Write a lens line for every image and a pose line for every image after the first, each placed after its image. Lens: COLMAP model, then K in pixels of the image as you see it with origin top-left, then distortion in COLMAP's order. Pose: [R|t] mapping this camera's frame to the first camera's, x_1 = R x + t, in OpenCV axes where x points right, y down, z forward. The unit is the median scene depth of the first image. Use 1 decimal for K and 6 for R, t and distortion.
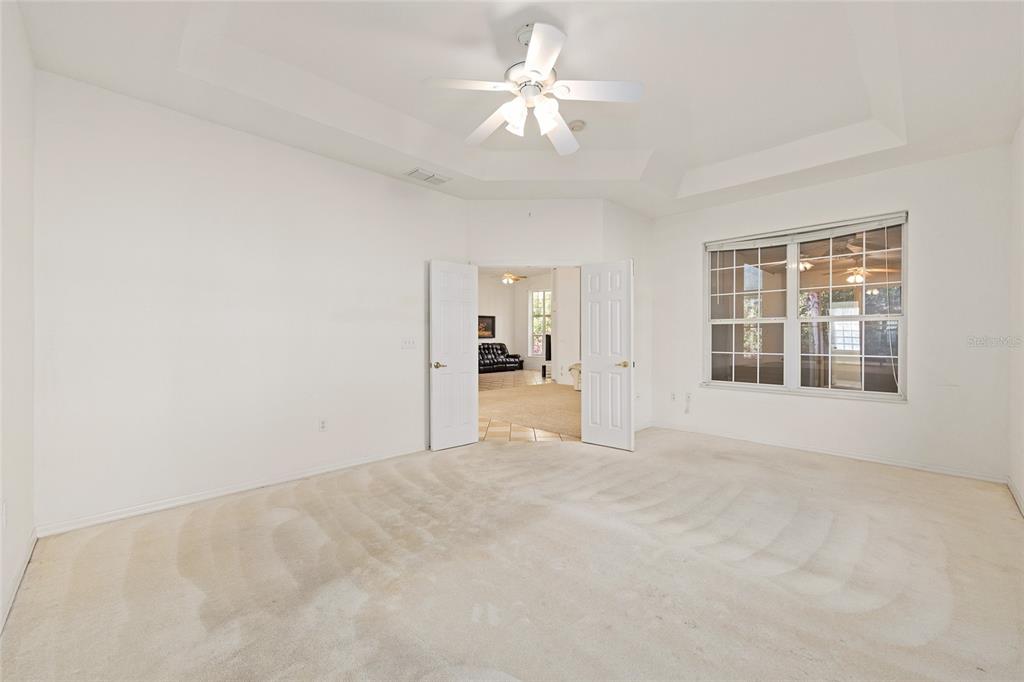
lens RADIAL K [[410.0, 0, 514.3], [0, 410.0, 341.0], [0, 0, 1]] dist [-0.003519, 0.001208]
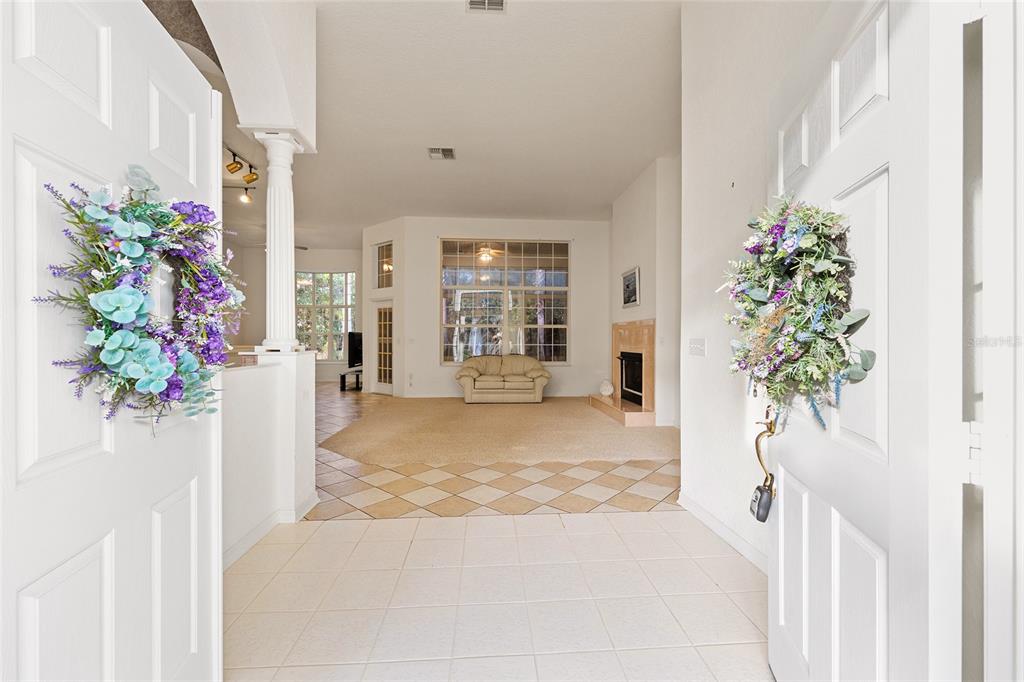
lens RADIAL K [[410.0, 0, 515.9], [0, 410.0, 337.6], [0, 0, 1]] dist [-0.003519, 0.001208]
pose [[0.650221, -0.002085, 0.759742, -0.236284], [0.005731, 0.999981, -0.002161, -0.001927], [-0.759724, 0.005759, 0.650221, 0.258581]]
